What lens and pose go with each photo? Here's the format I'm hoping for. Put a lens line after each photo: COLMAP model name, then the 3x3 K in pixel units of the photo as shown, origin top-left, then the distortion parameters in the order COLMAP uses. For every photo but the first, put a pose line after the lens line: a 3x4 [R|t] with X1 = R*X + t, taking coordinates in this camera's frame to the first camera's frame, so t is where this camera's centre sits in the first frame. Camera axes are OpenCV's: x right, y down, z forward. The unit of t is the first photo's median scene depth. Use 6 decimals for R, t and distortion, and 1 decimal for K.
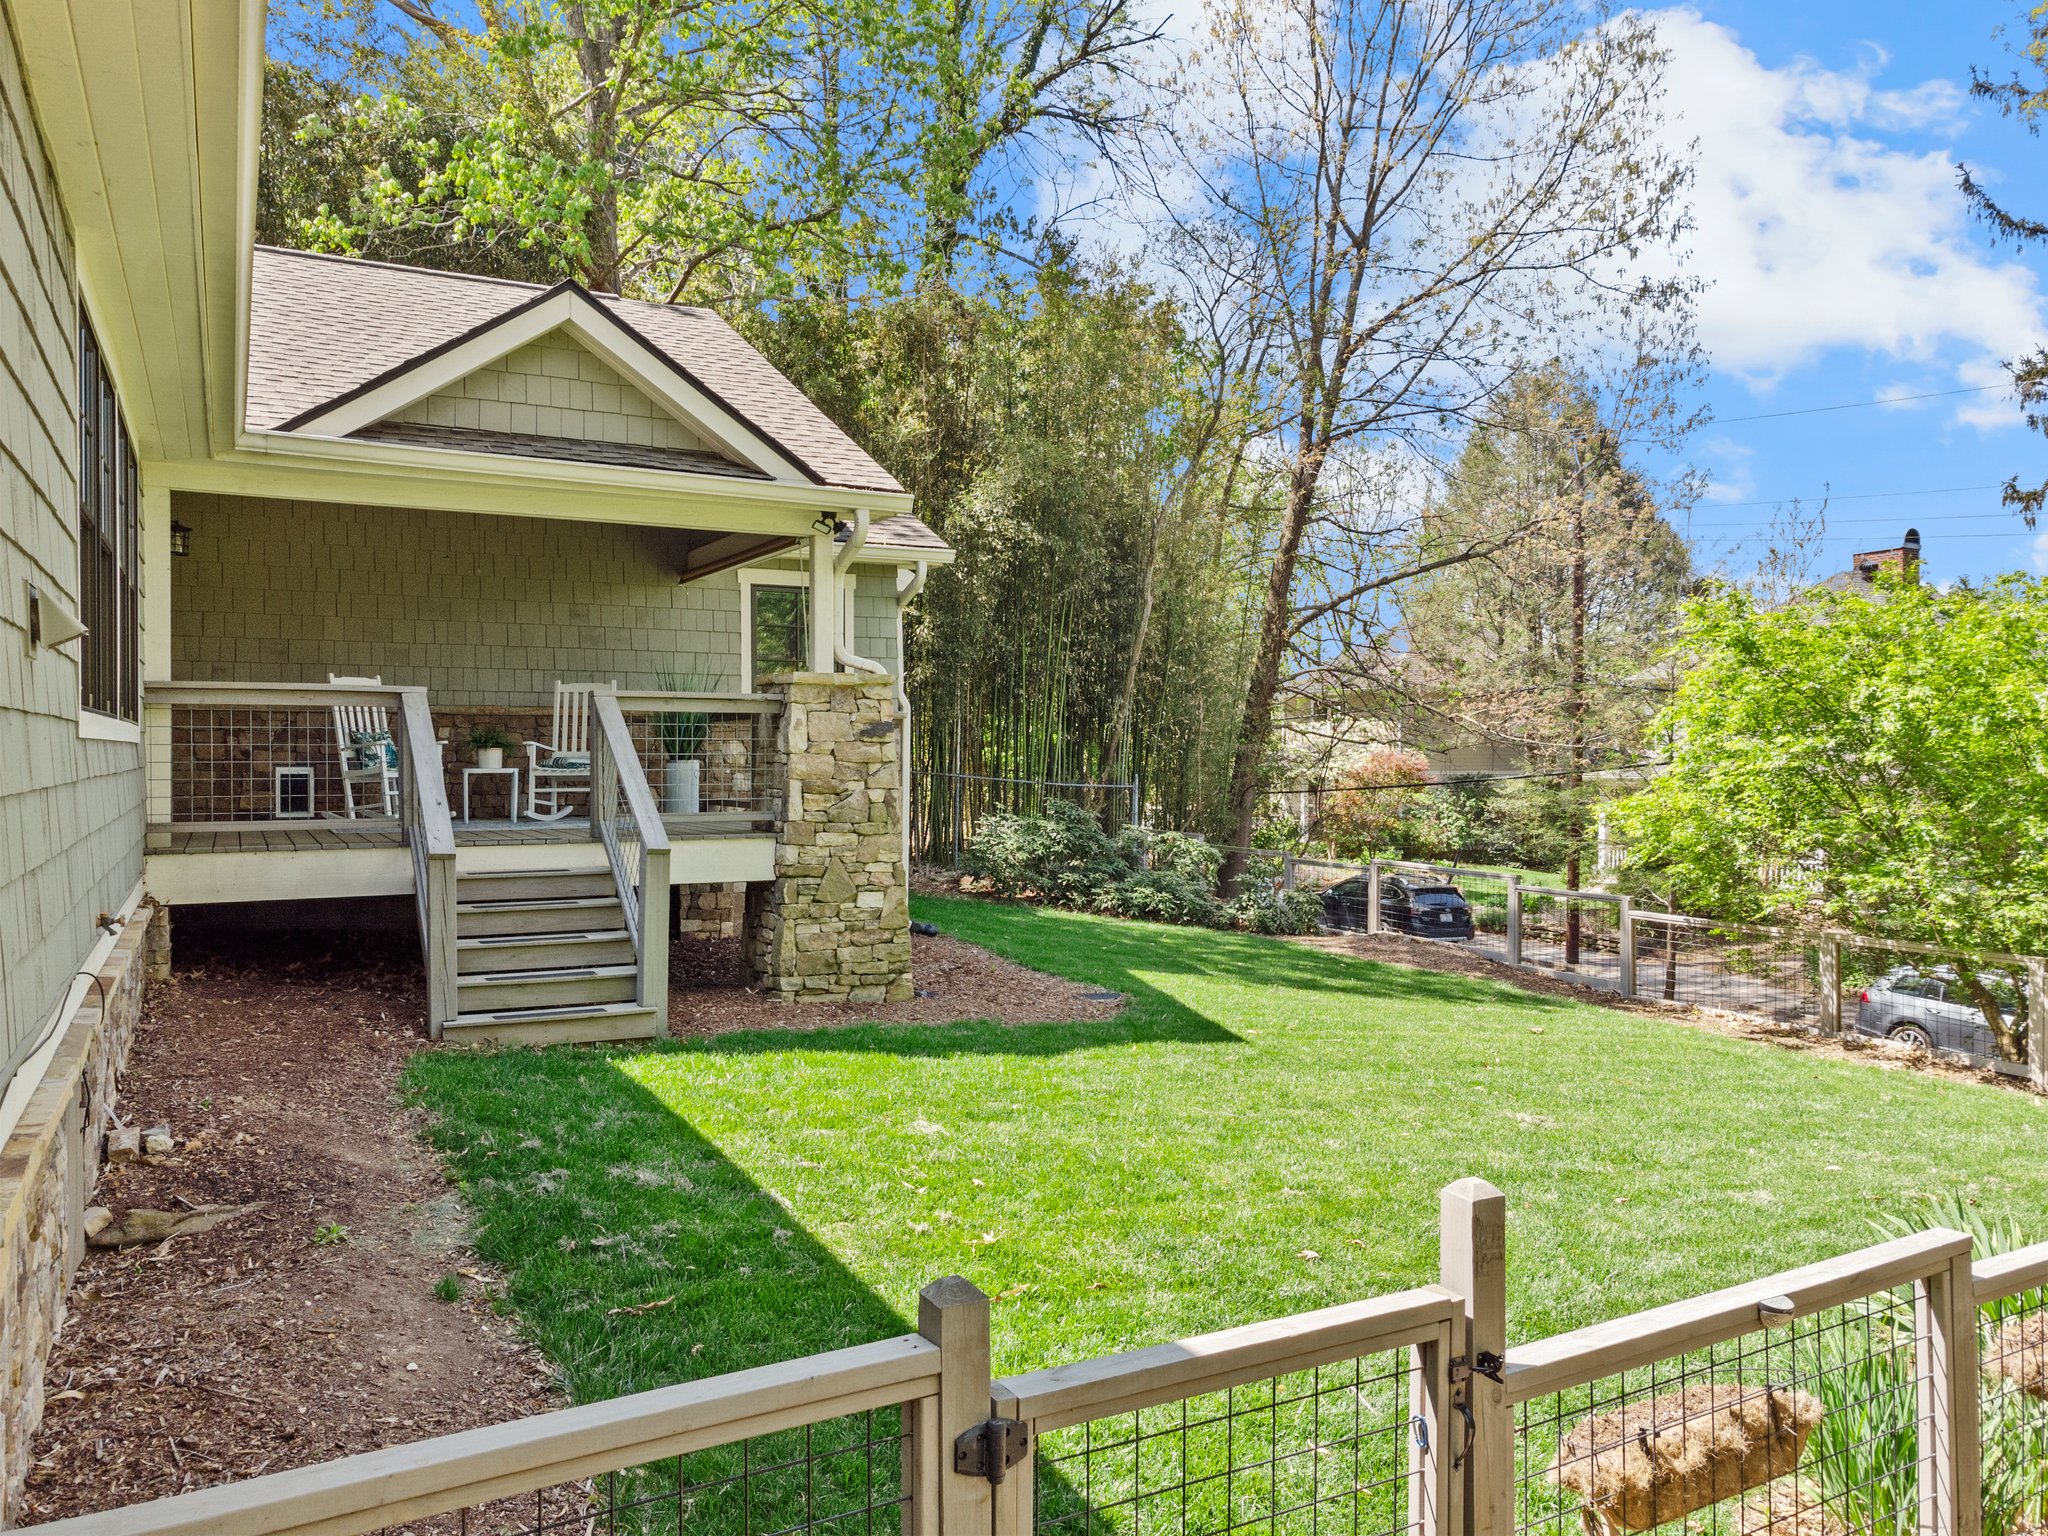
lens RADIAL K [[1514.1, 0, 1013.1], [0, 1514.1, 772.3], [0, 0, 1]] dist [0.052412, -0.074639]
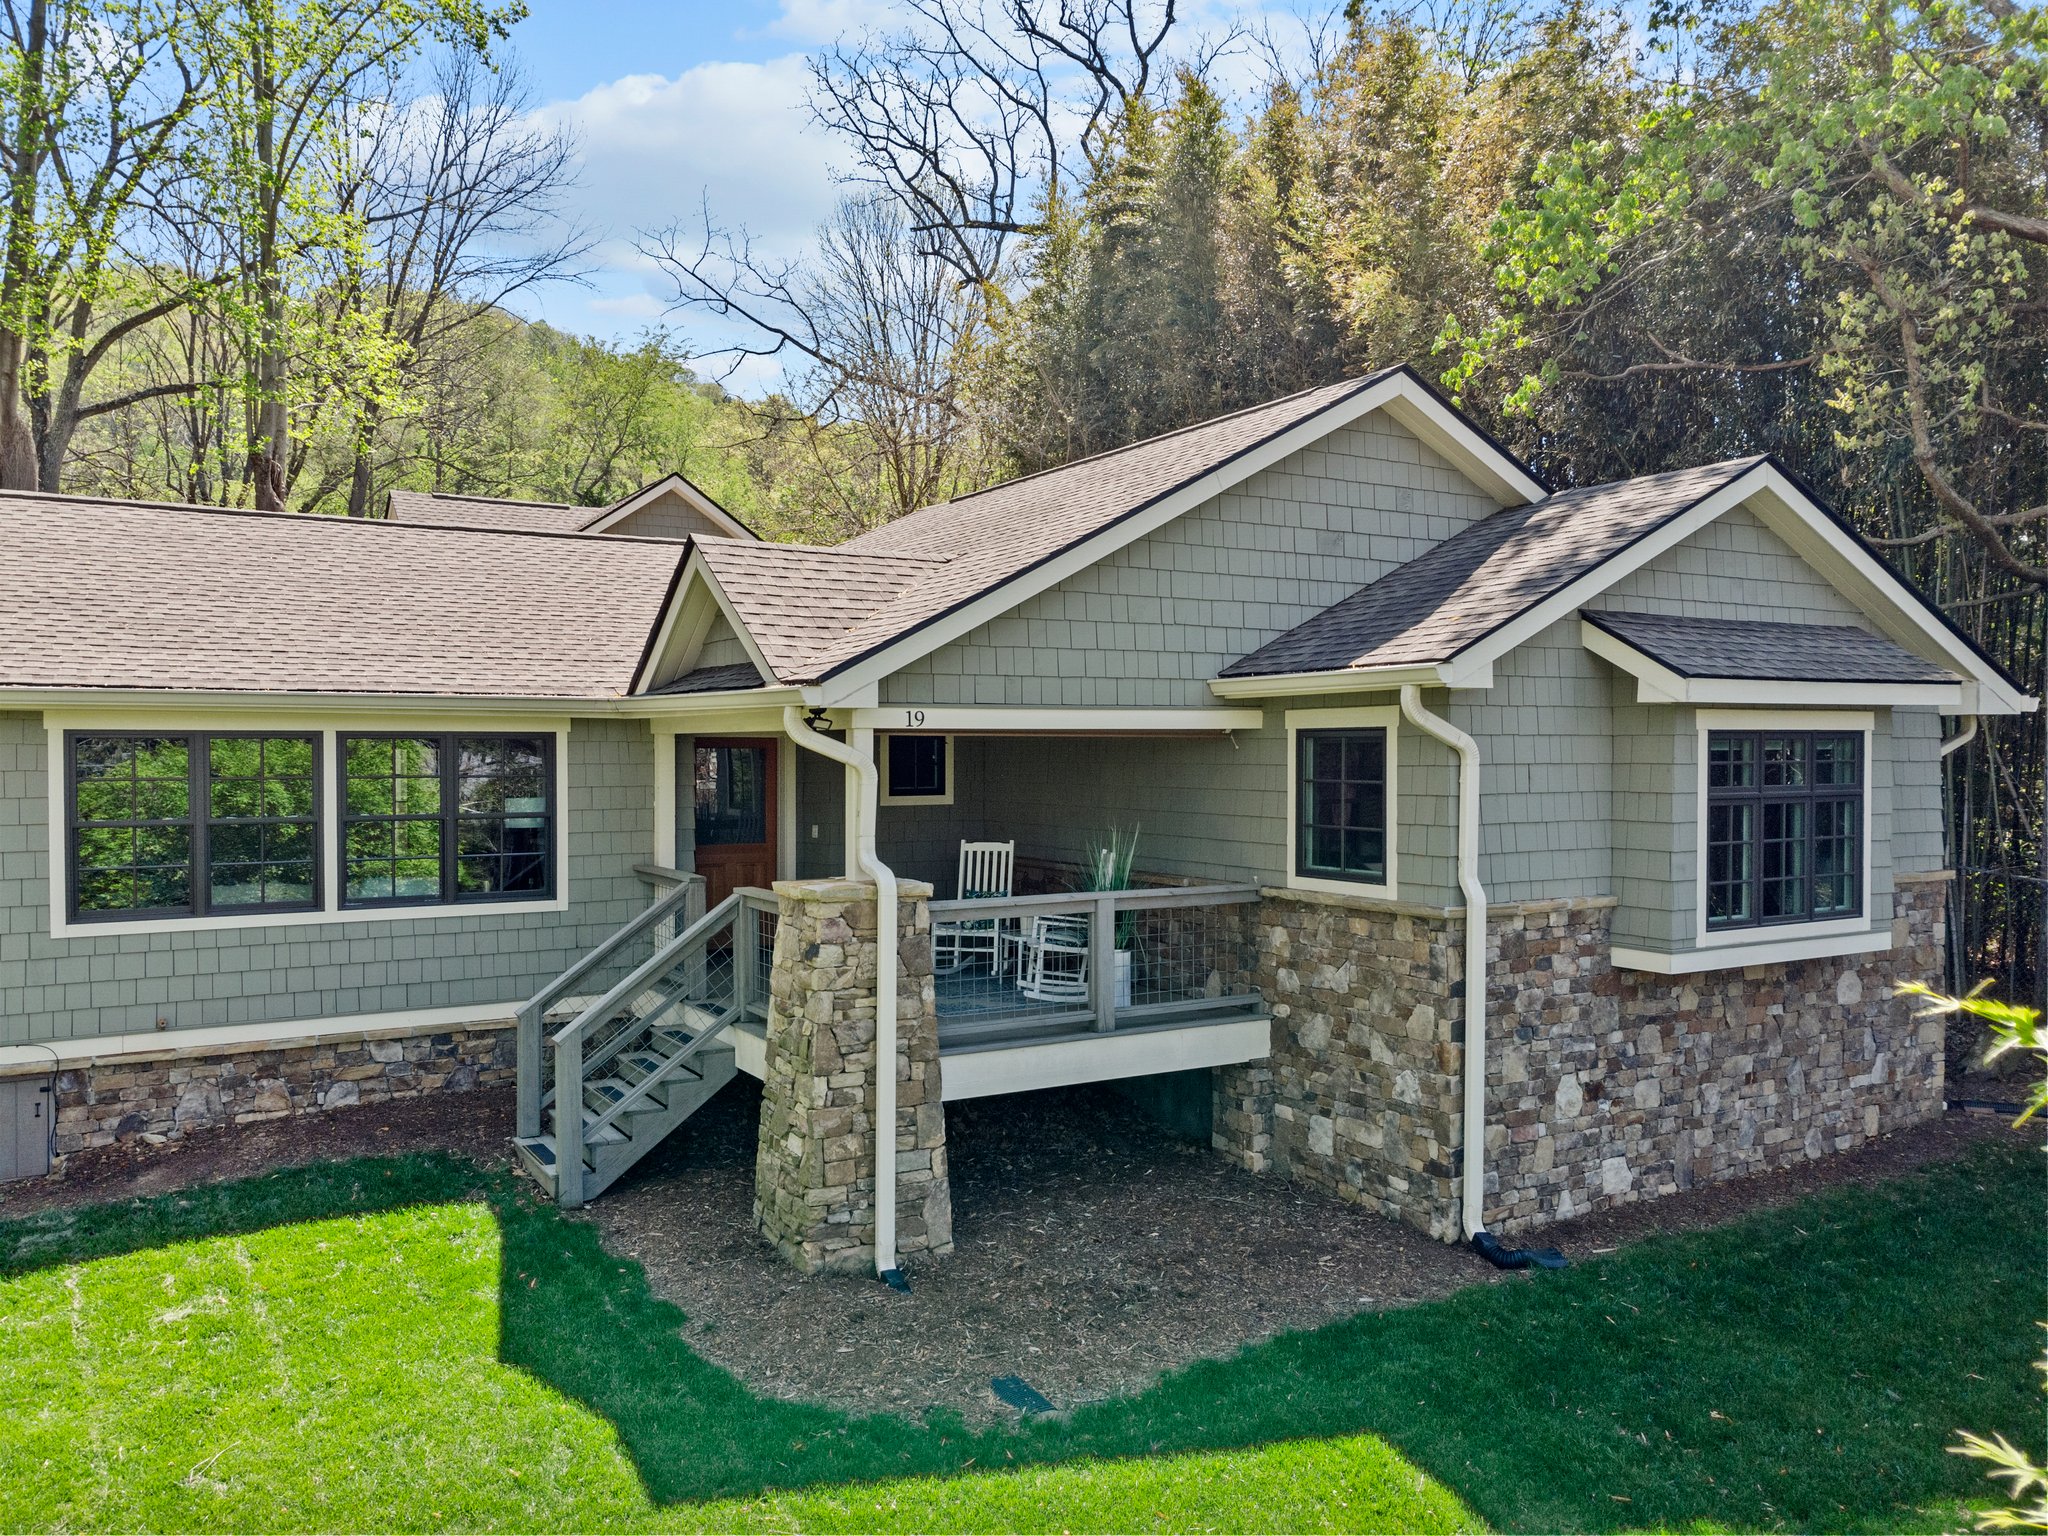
lens RADIAL K [[1527.1, 0, 1015.7], [0, 1527.1, 762.8], [0, 0, 1]] dist [0.008356, 0.042916]
pose [[0.055245, 0.006755, -0.998450, 0.558229], [-0.012264, 0.999906, 0.006087, -0.101138], [0.998398, 0.011909, 0.055322, 0.748456]]
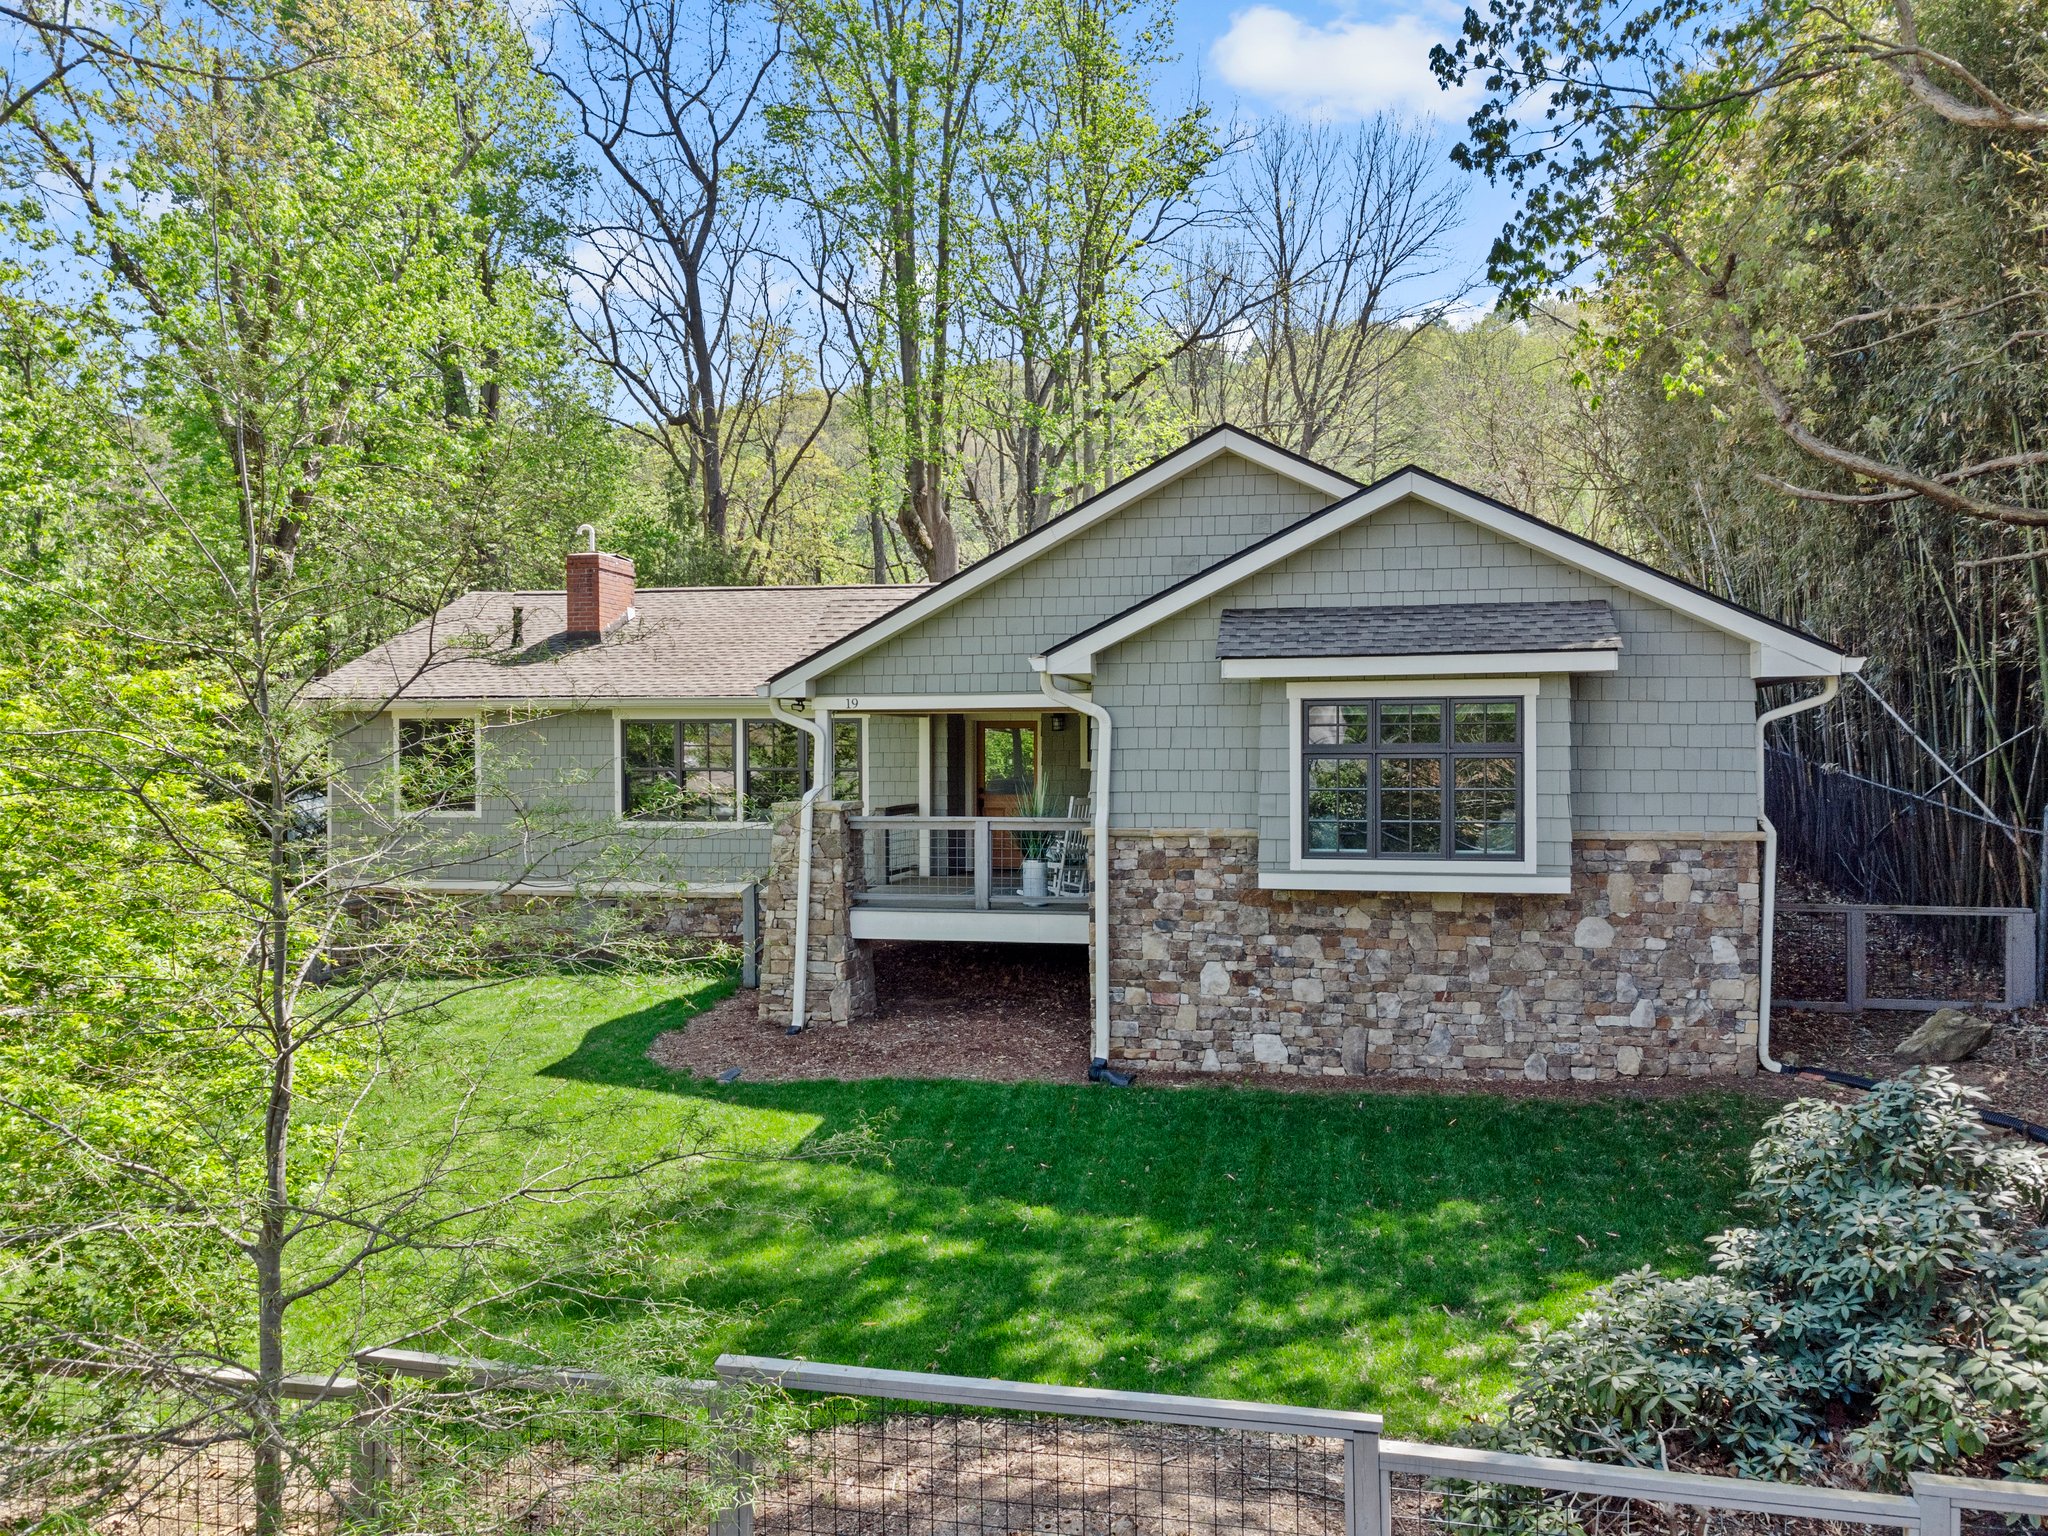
lens RADIAL K [[1506.8, 0, 1012.2], [0, 1506.8, 772.3], [0, 0, 1]] dist [0.082725, -0.183938]
pose [[-0.628794, 0.005604, -0.777551, 0.653975], [-0.011515, 0.999797, 0.016518, -0.085746], [0.777486, 0.019340, -0.628602, 1.492413]]
